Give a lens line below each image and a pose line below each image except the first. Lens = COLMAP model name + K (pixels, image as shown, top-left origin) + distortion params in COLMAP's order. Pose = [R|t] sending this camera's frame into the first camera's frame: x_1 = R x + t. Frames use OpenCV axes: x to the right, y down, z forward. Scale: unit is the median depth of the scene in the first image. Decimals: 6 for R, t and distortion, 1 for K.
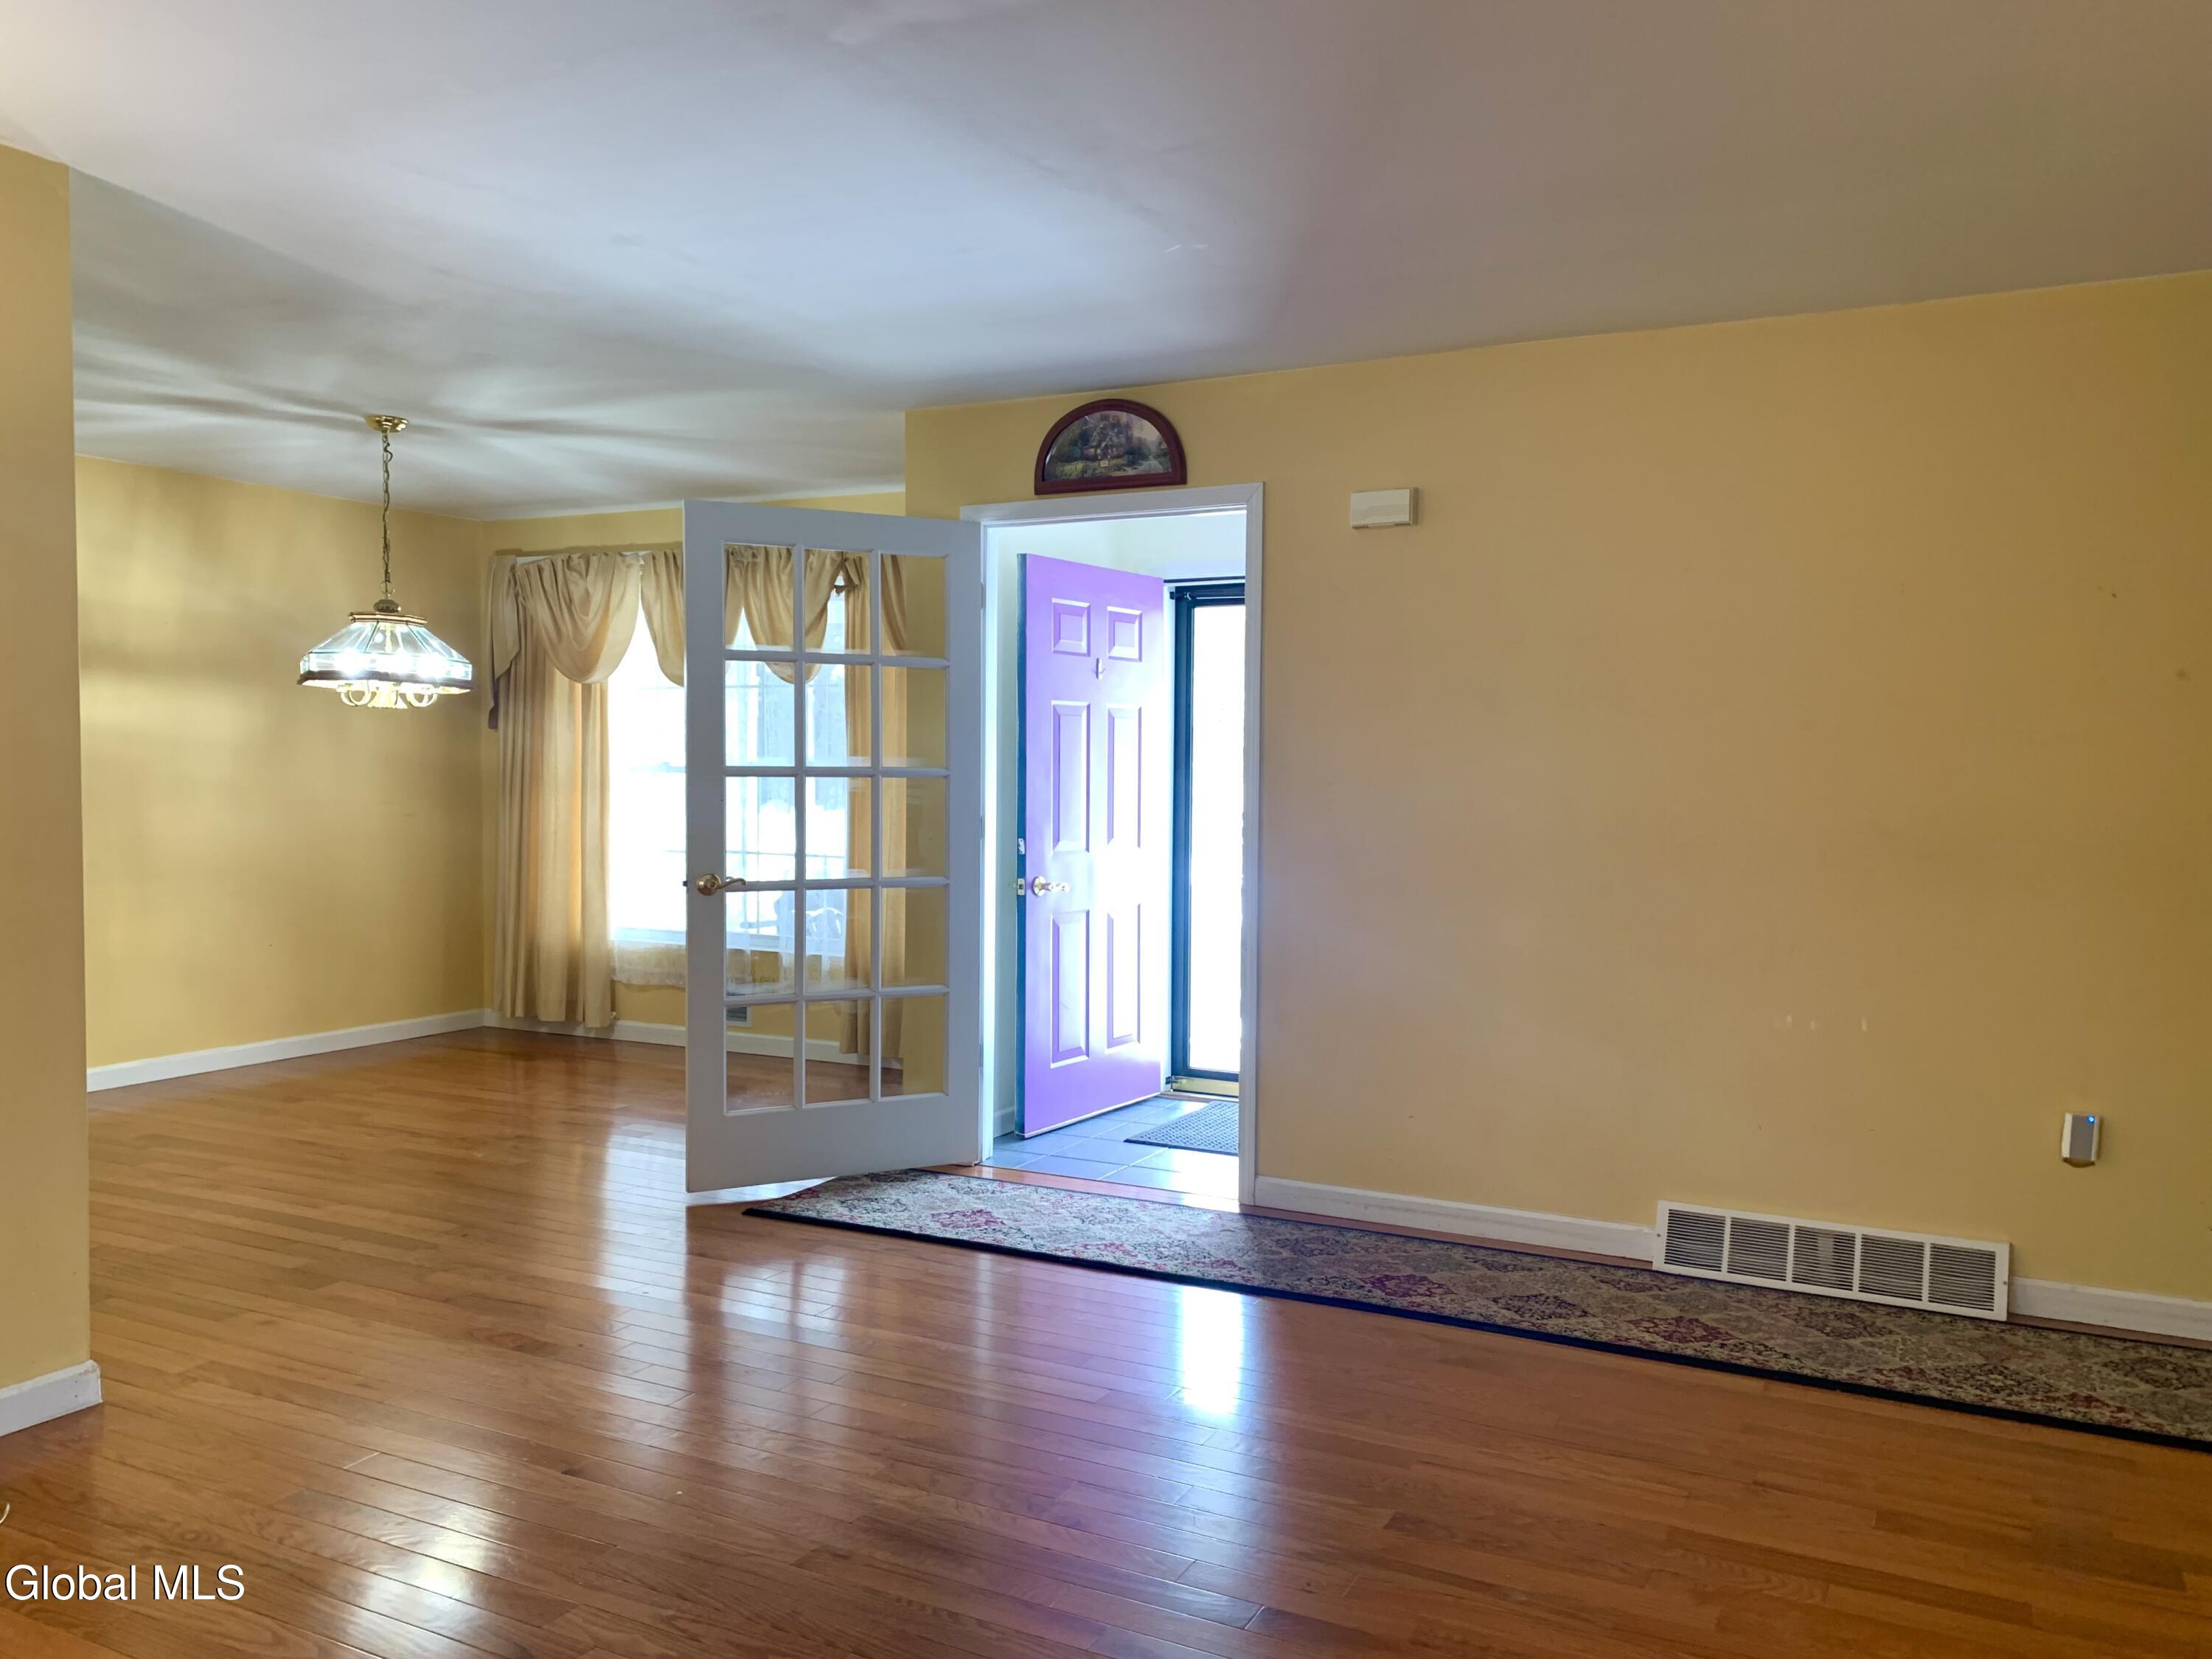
lens RADIAL K [[1687.7, 0, 1106.0], [0, 1687.7, 829.5], [0, 0, 1]] dist [0.041508, -0.089972]
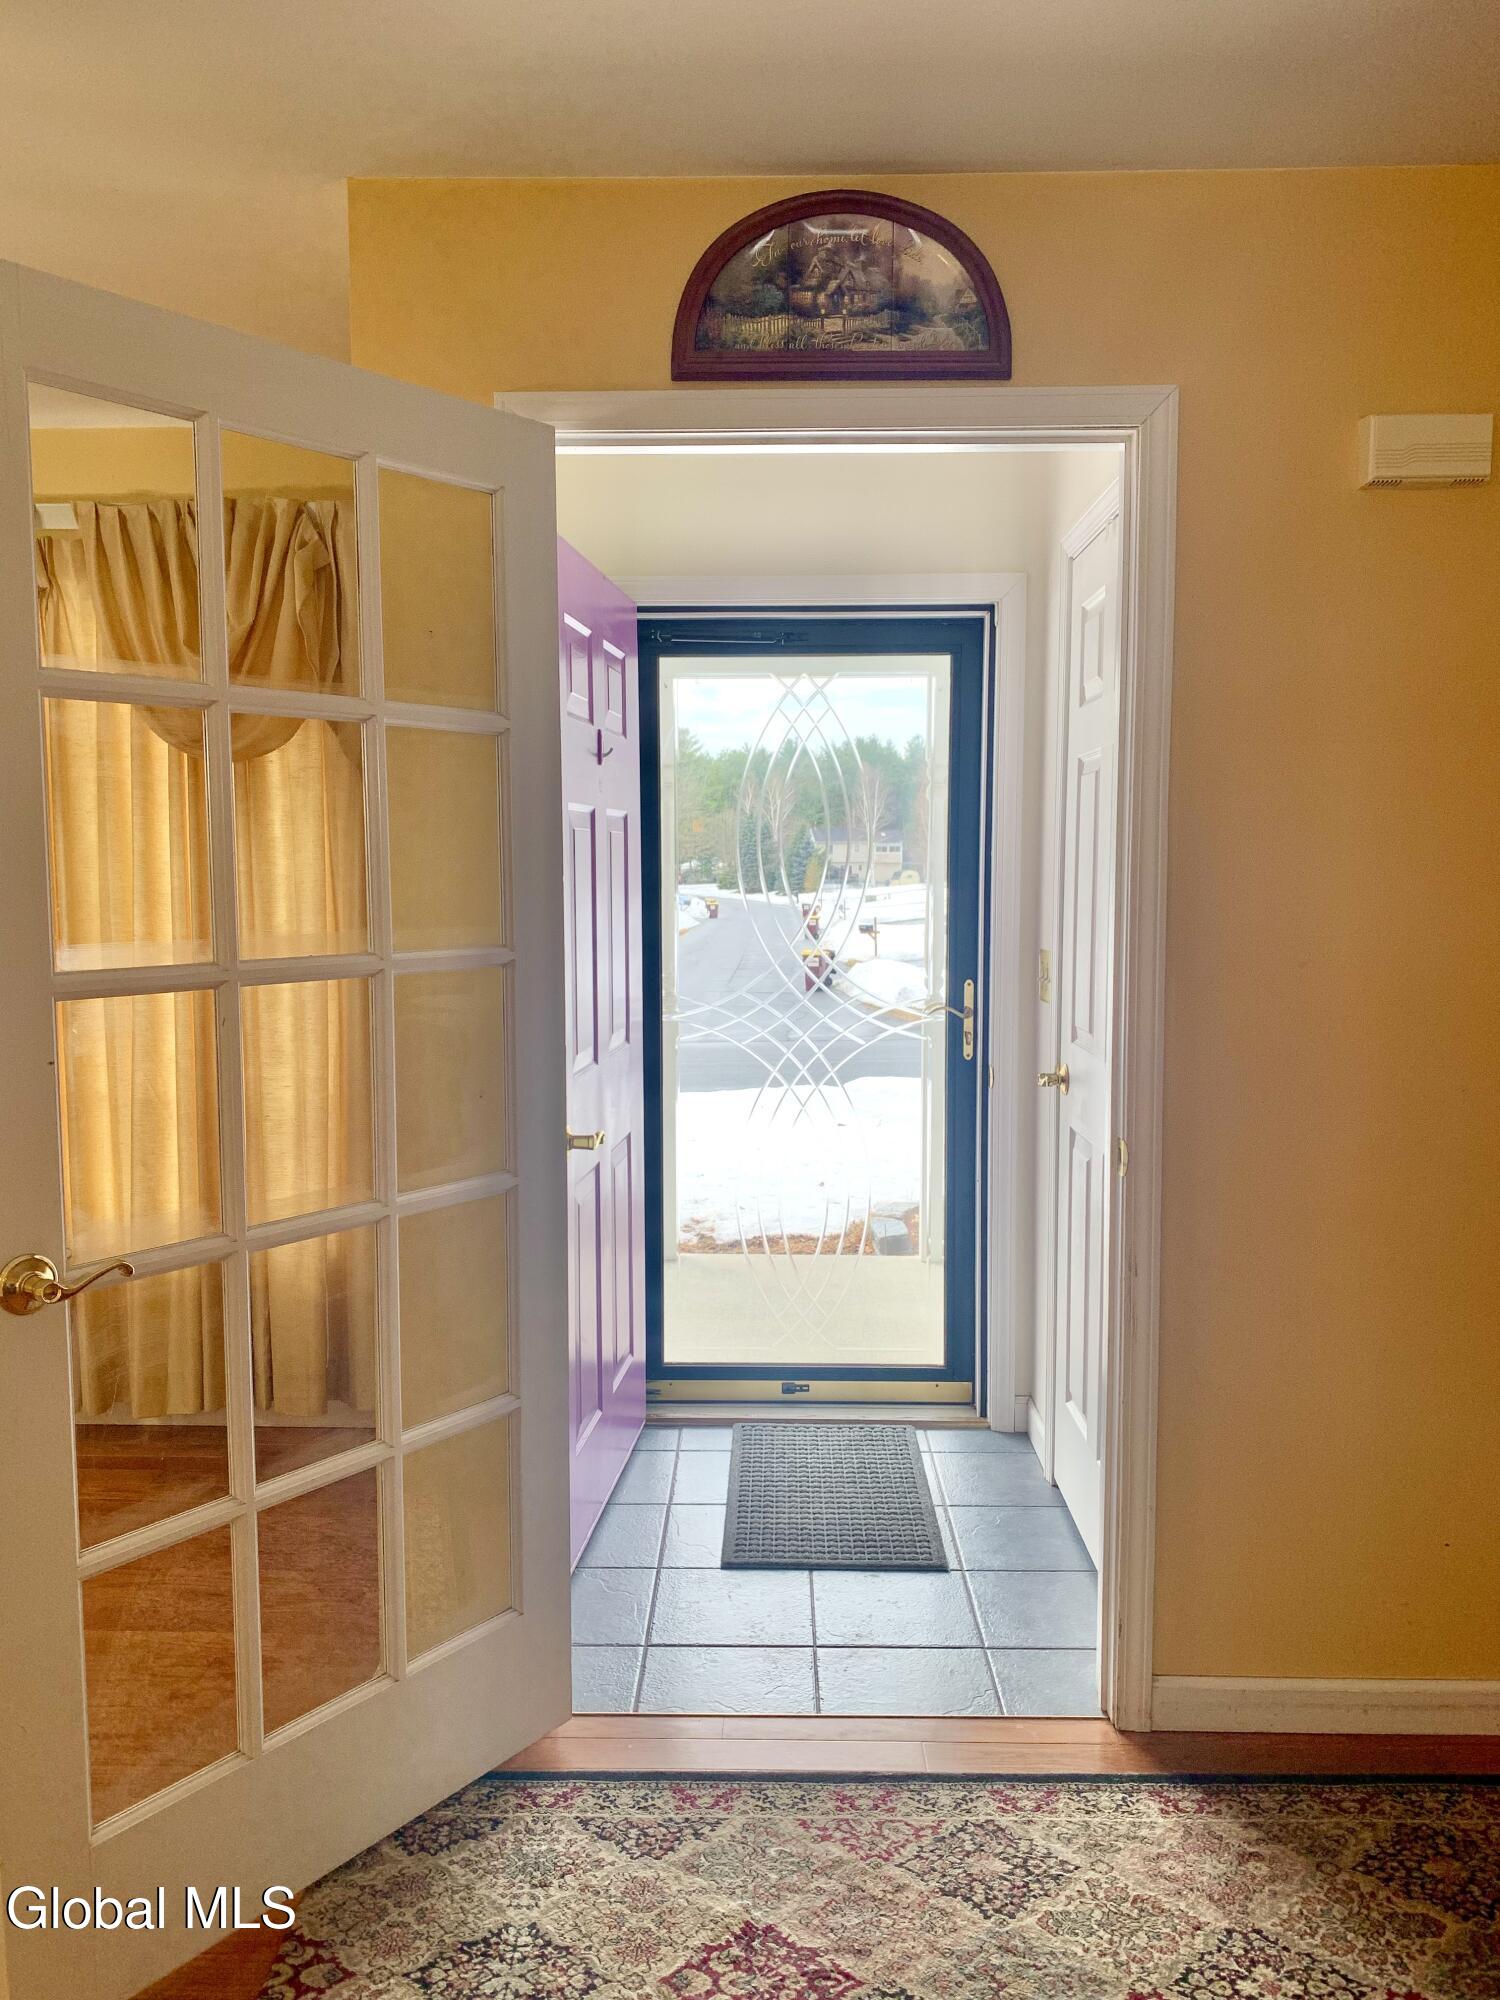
lens RADIAL K [[1525.9, 0, 750.0], [0, 1525.9, 1000.0], [0, 0, 1]] dist [0.041508, -0.089972]
pose [[0.899844, -0.048113, 0.433551, -0.229813], [0.022917, 0.997740, 0.063160, -0.049264], [-0.435610, -0.046899, 0.898913, 0.607106]]
